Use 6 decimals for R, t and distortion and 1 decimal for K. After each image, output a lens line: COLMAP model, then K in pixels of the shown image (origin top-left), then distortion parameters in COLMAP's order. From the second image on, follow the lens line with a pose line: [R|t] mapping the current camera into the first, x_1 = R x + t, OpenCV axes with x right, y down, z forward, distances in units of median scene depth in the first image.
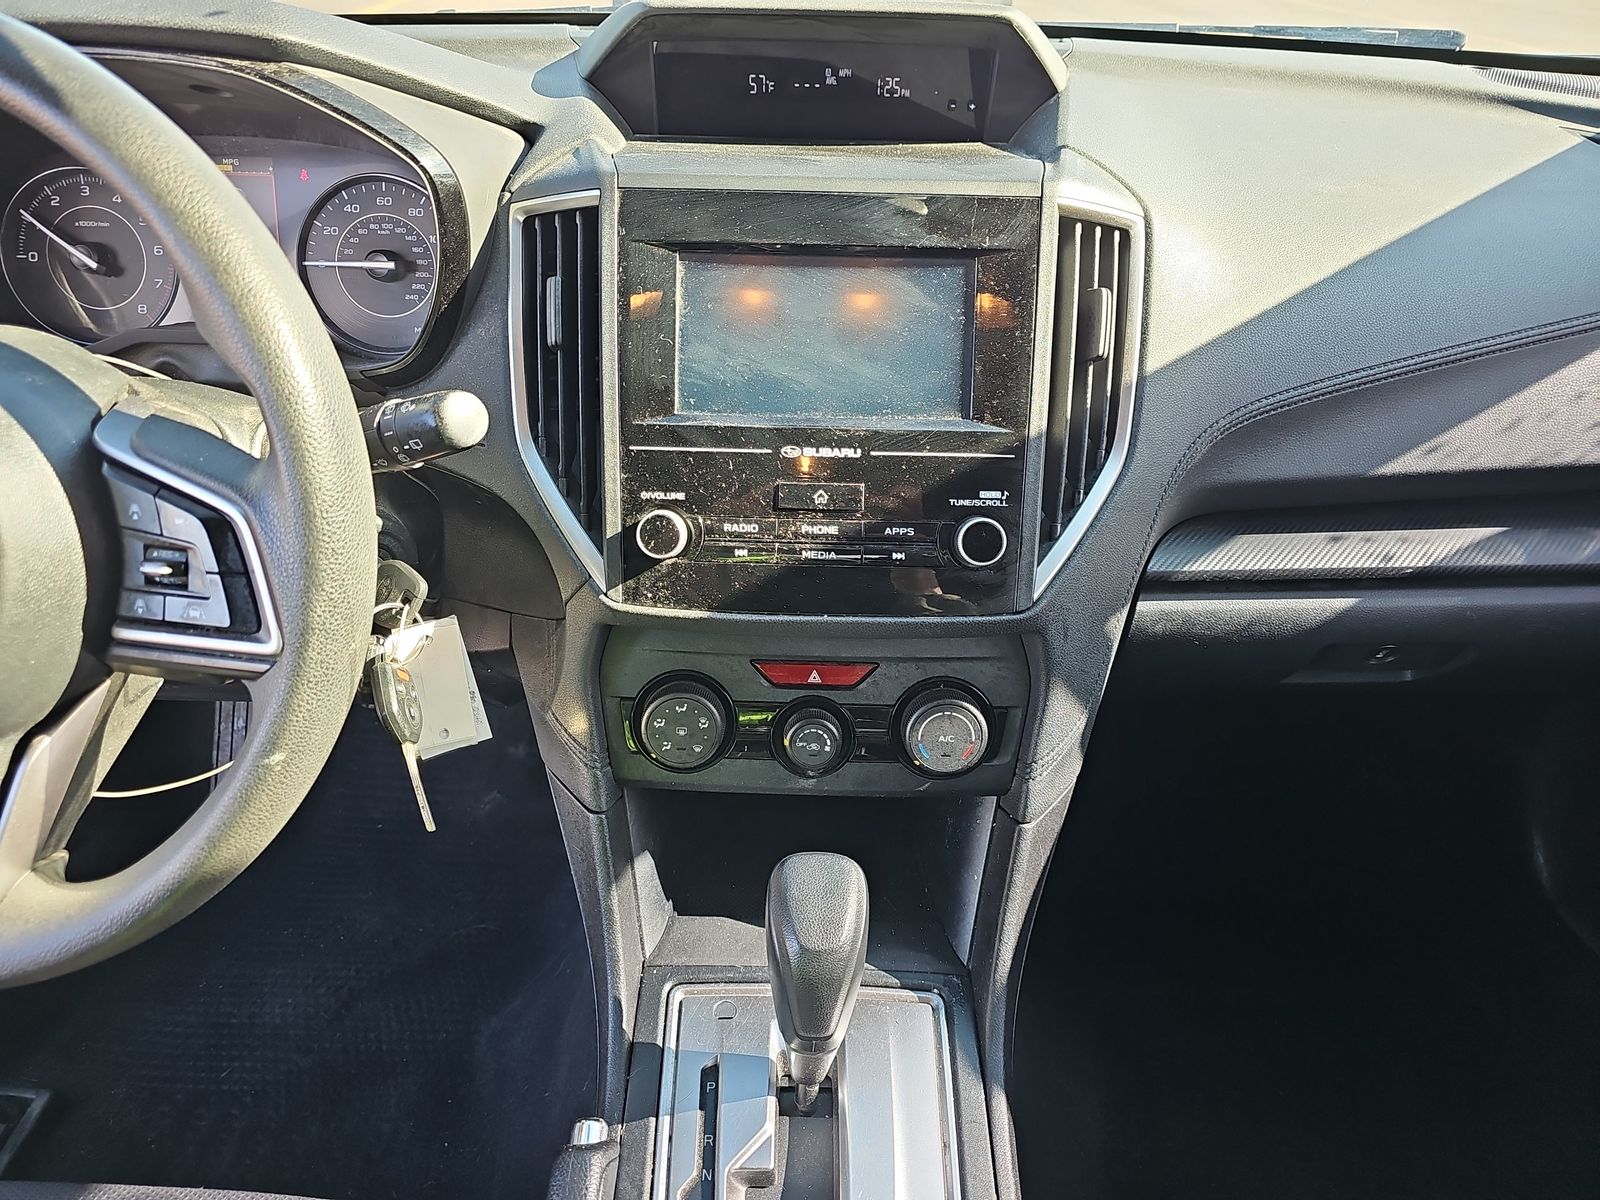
lens RADIAL K [[1059.1, 0, 800.4], [0, 1059.1, 606.8], [0, 0, 1]] dist [0.008667, -0.007064]
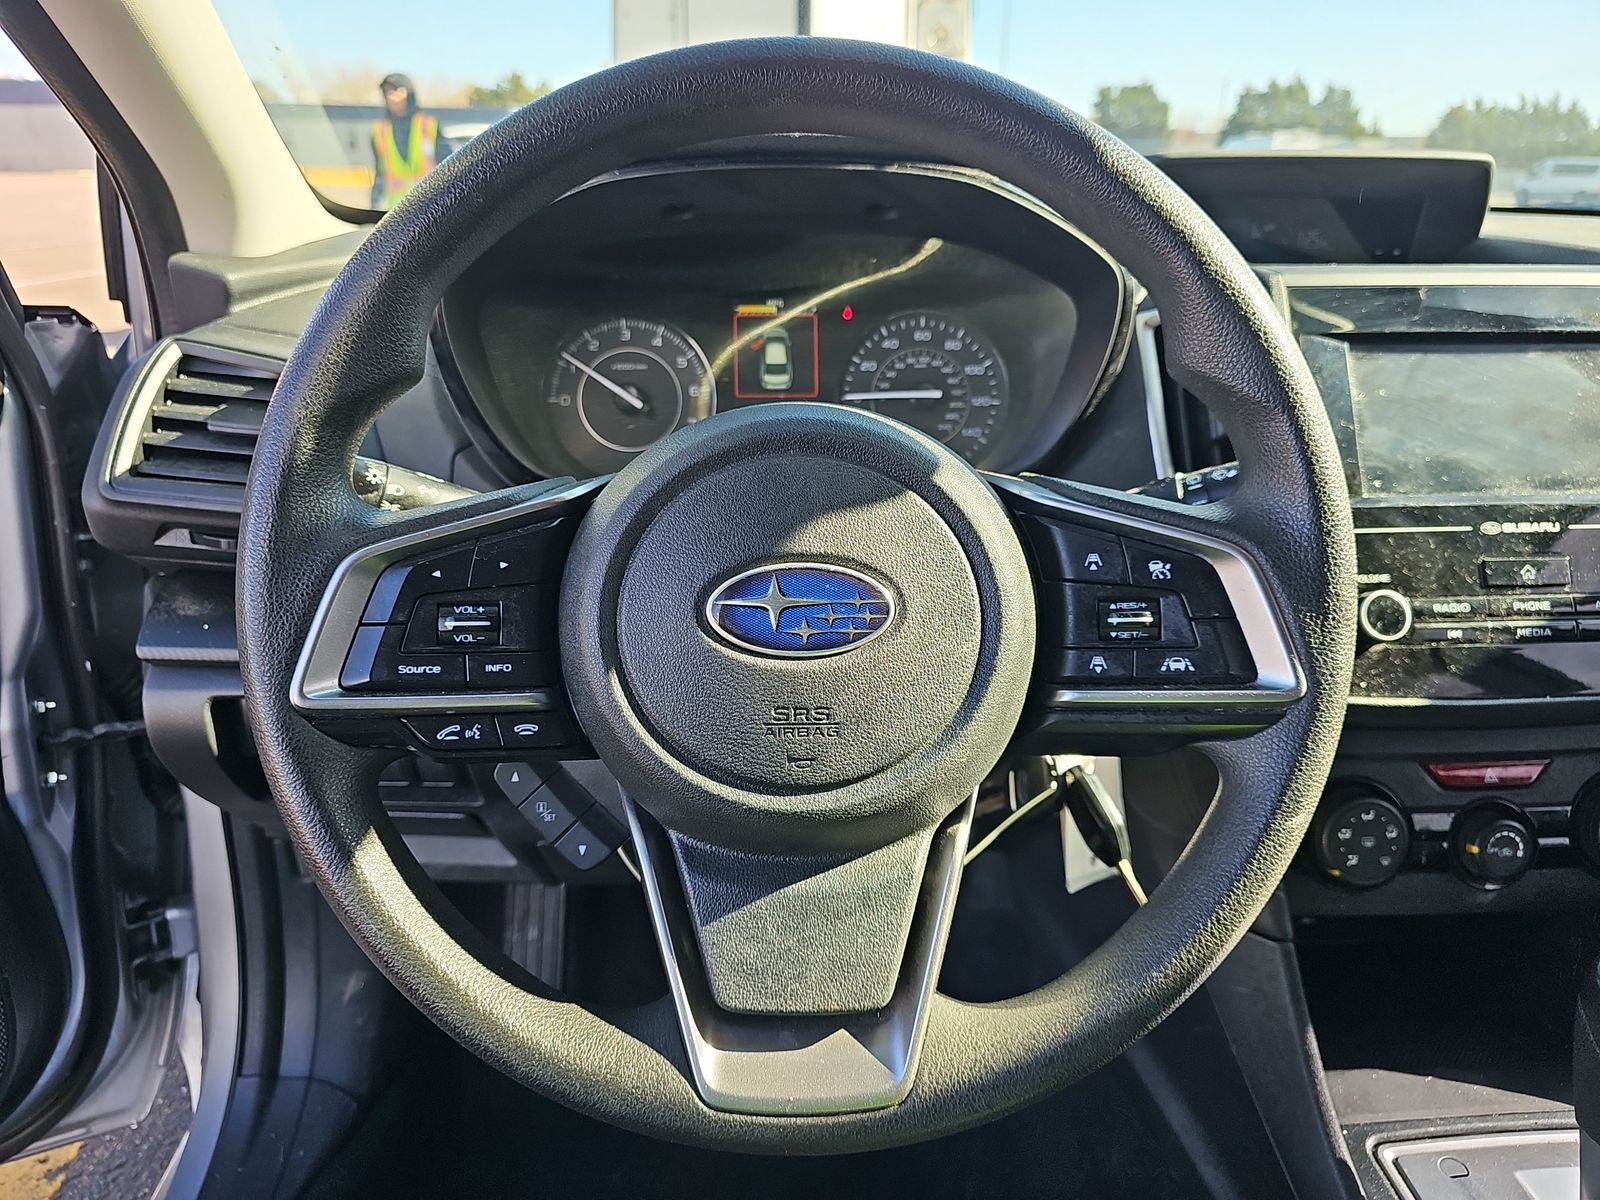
lens RADIAL K [[1059.1, 0, 803.9], [0, 1059.1, 594.5], [0, 0, 1]] dist [0.008667, -0.007064]
pose [[0.996813, -0.043934, 0.066586, -0.701722], [0.058225, 0.971259, -0.230796, 0.100737], [-0.054532, 0.233937, 0.970721, 0.099264]]
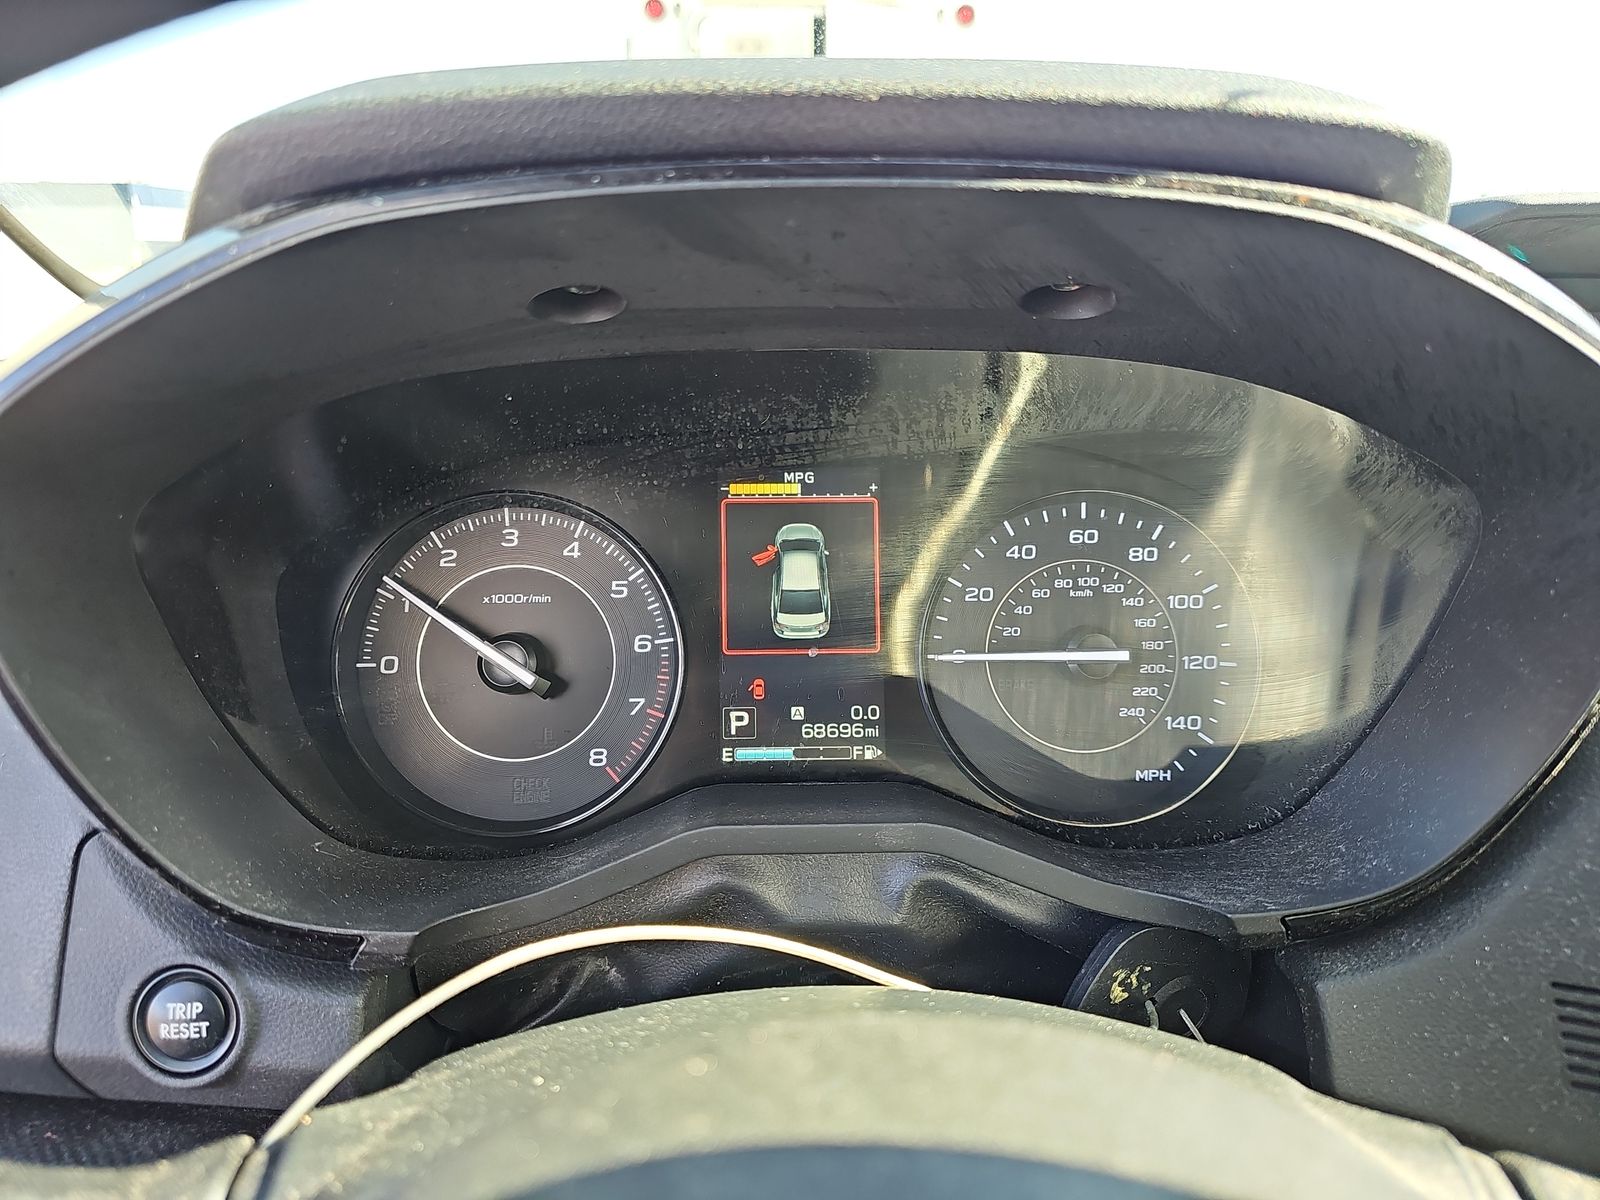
lens RADIAL K [[1059.1, 0, 788.9], [0, 1059.1, 590.3], [0, 0, 1]] dist [0.008667, -0.007064]
pose [[0.998412, -0.035421, 0.043805, -0.675925], [0.047420, 0.948213, -0.314075, -0.239986], [-0.030412, 0.315654, 0.948387, 0.619571]]
